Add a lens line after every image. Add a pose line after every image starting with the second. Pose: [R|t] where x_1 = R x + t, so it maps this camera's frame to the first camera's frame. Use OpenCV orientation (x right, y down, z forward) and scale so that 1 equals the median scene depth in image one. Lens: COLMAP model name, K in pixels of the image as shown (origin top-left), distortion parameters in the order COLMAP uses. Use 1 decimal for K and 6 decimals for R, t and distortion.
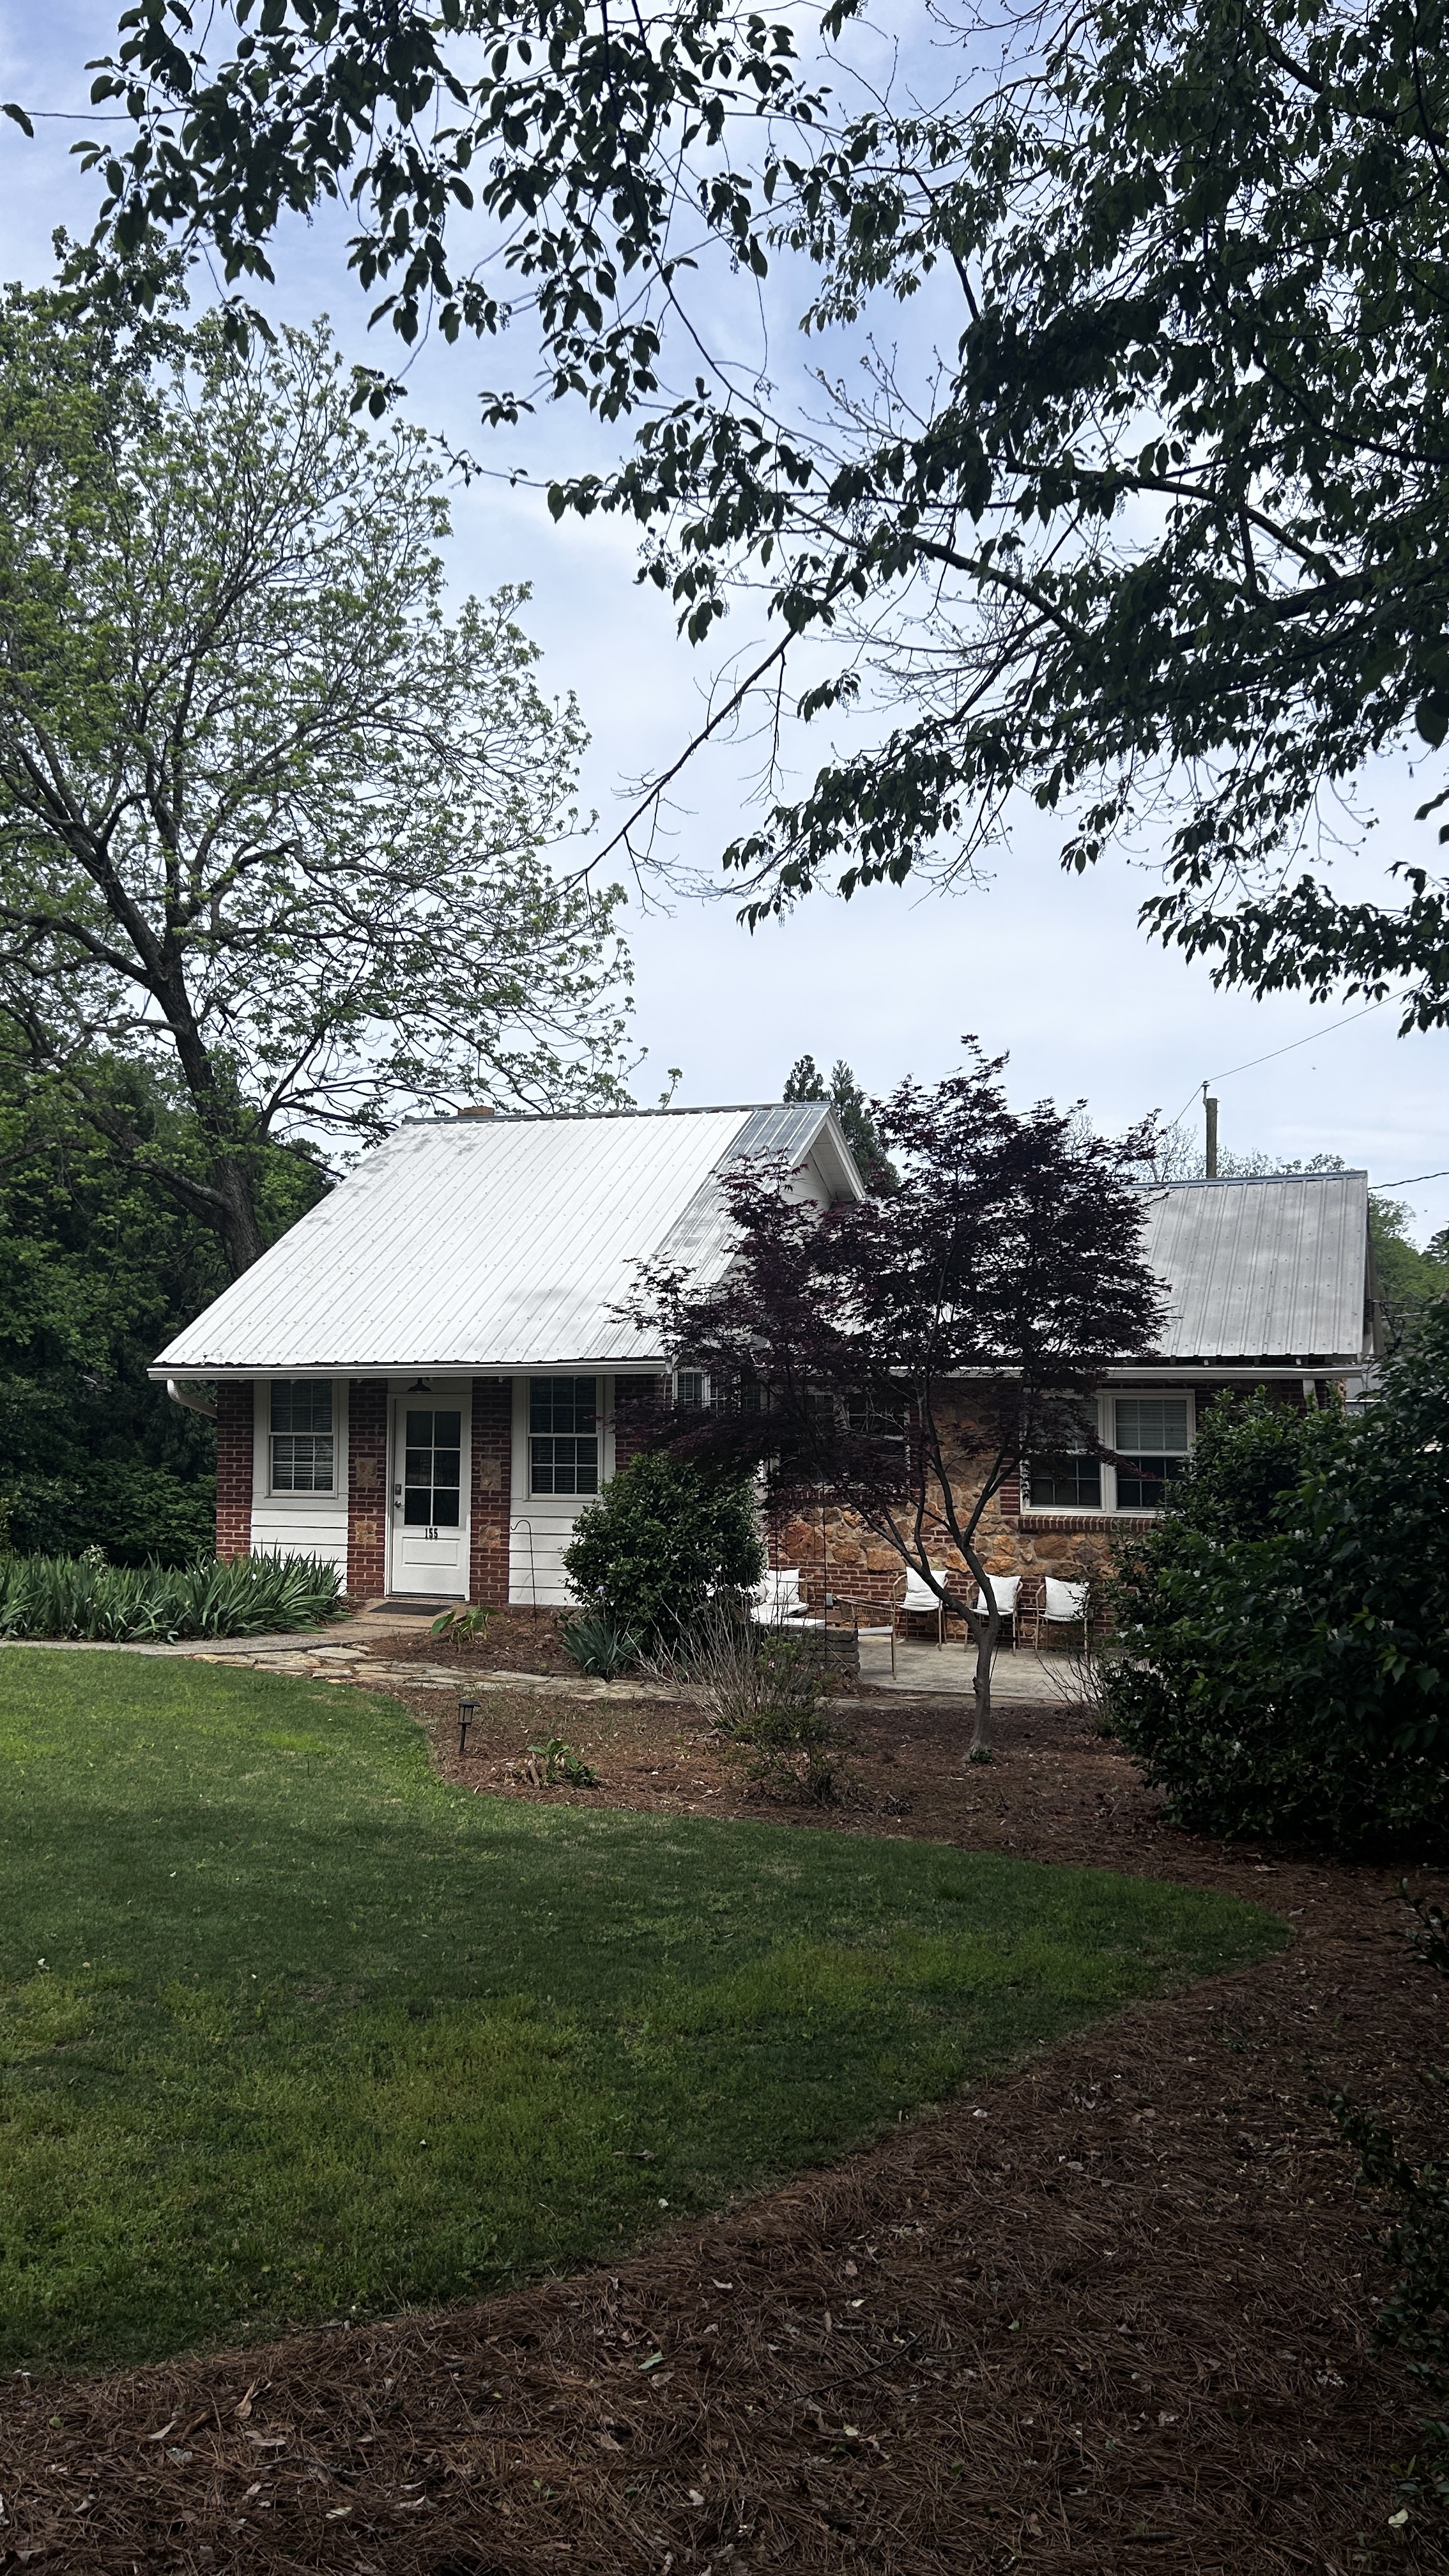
lens RADIAL K [[1930.3, 0, 686.7], [0, 1930.3, 1240.9], [0, 0, 1]] dist [0.033599, -0.031522]
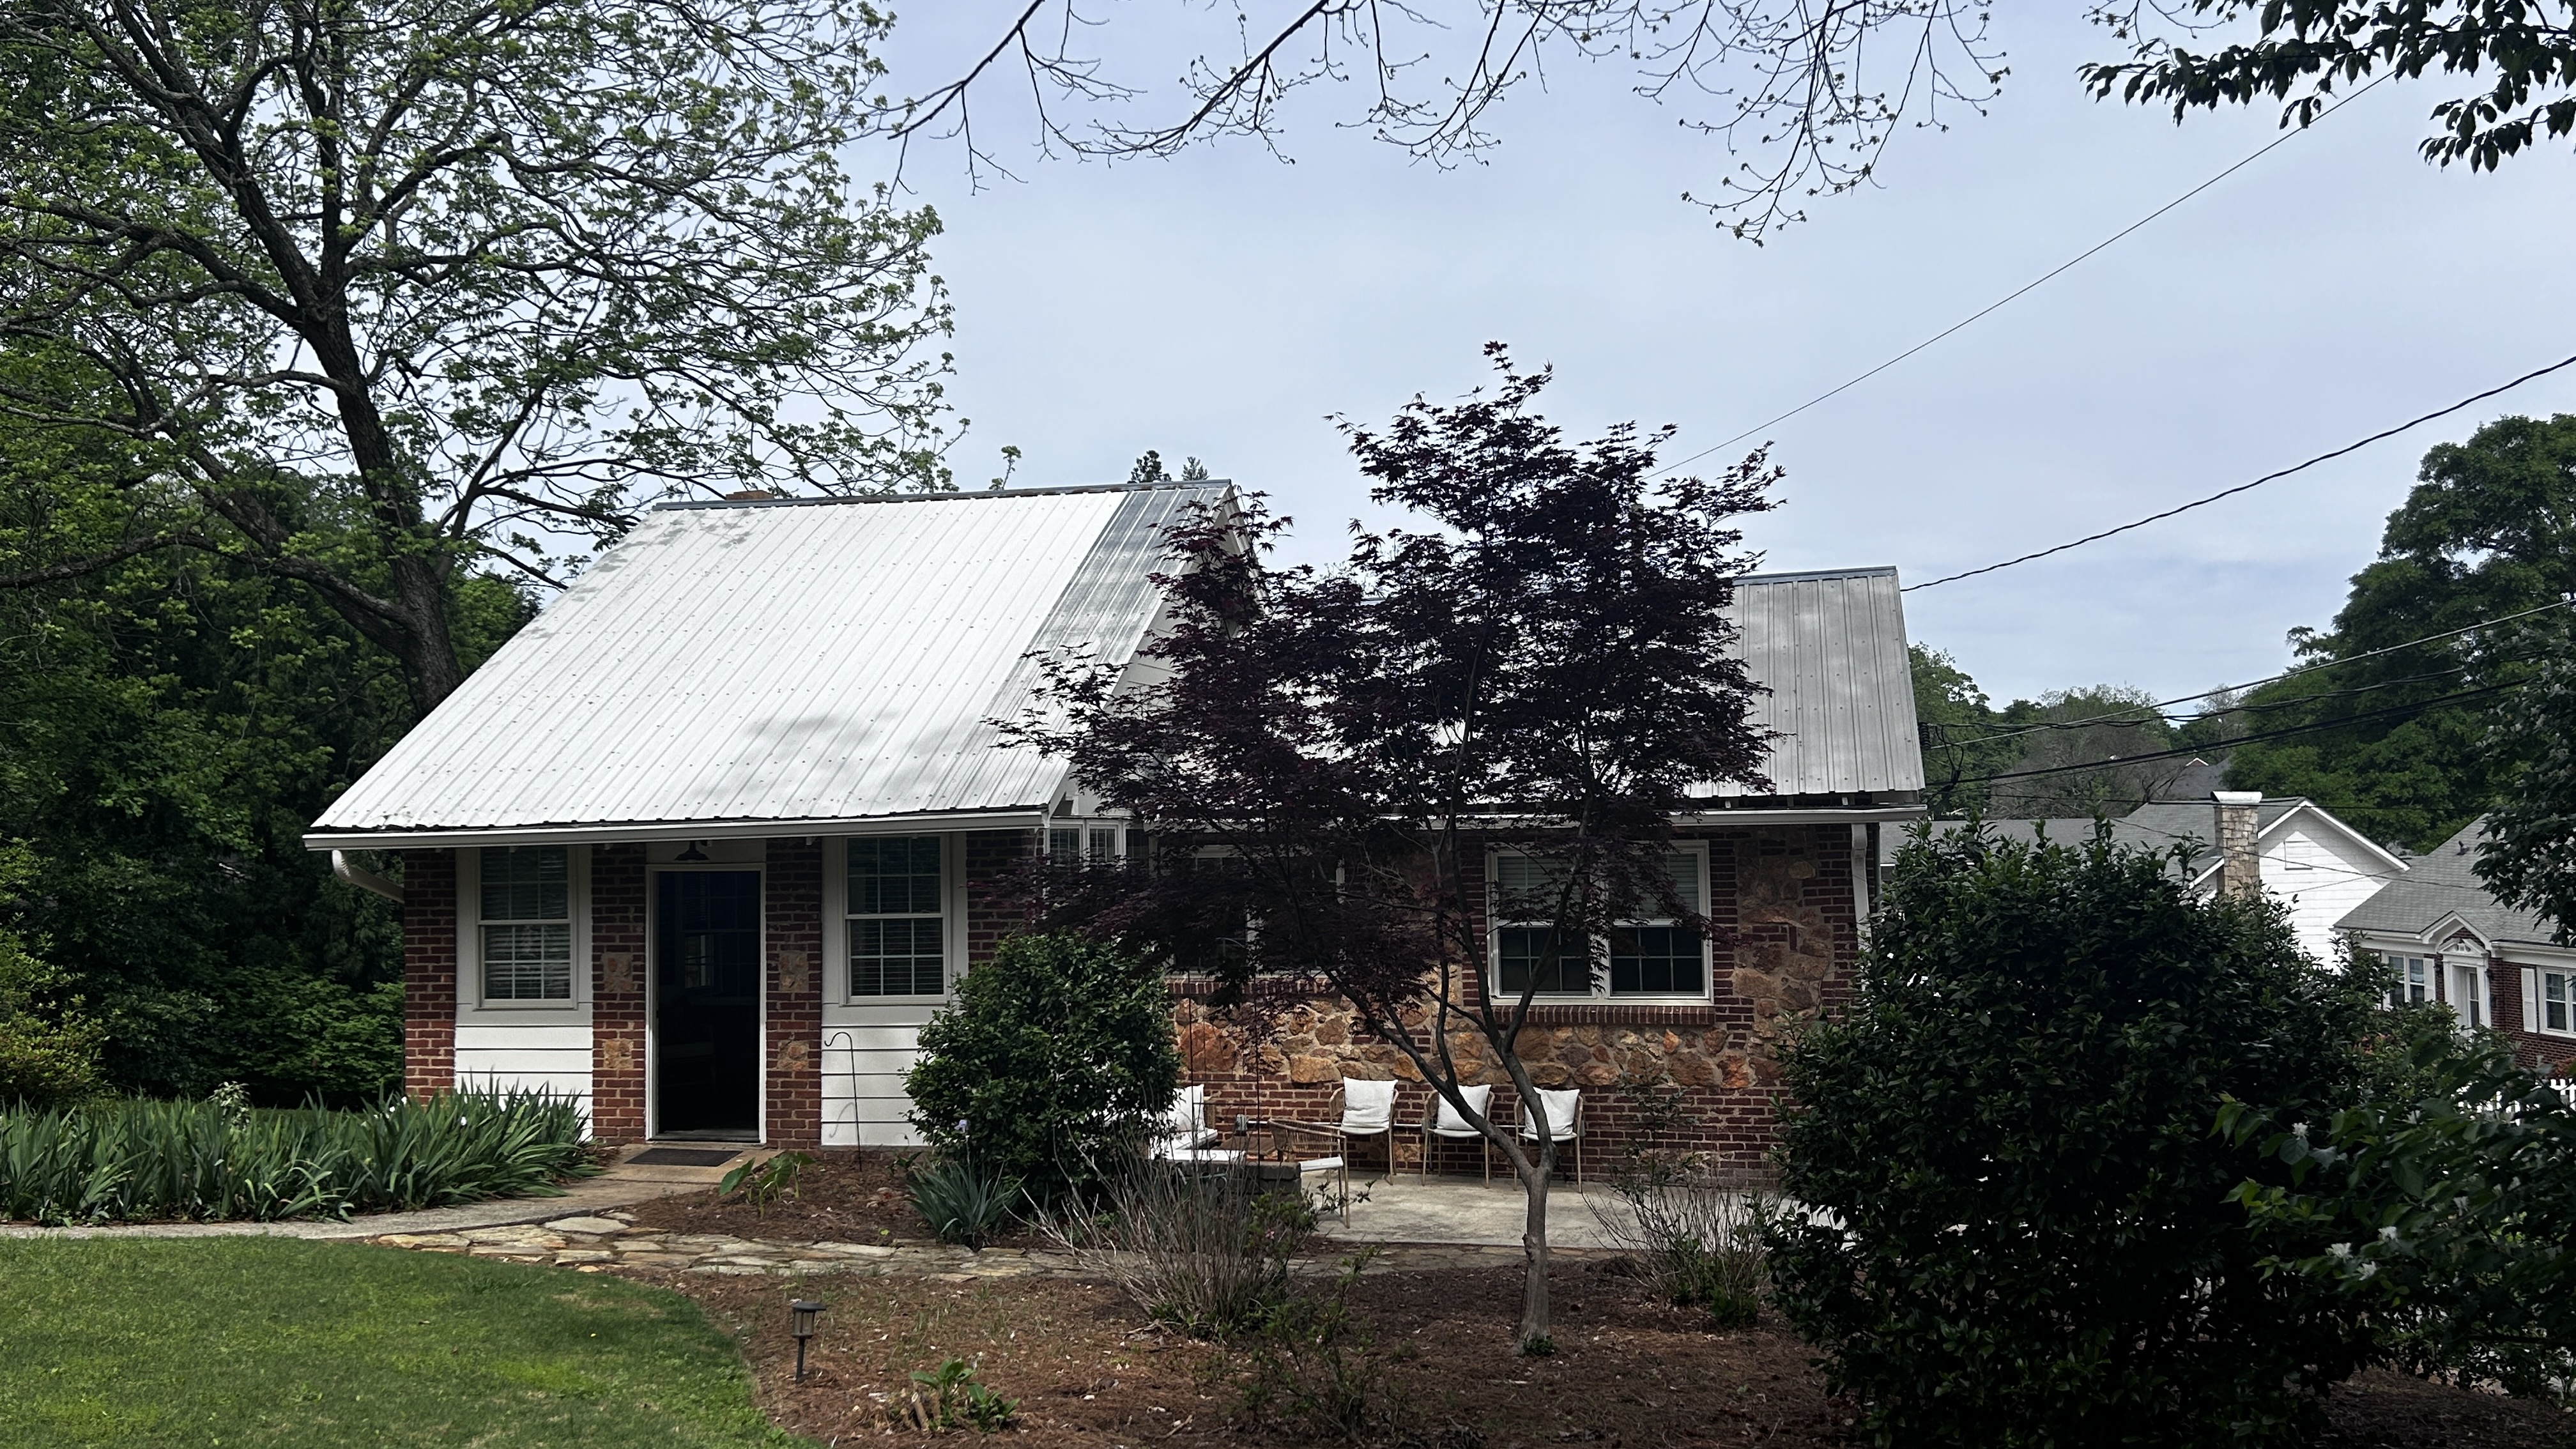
lens RADIAL K [[2232.7, 0, 1274.6], [0, 2232.7, 717.1], [0, 0, 1]] dist [-0.004721, 0.017375]
pose [[0.990284, -0.008777, 0.138780, -0.036038], [0.007480, 0.999923, 0.009865, 0.016719], [-0.138856, -0.008731, 0.990274, 0.129119]]
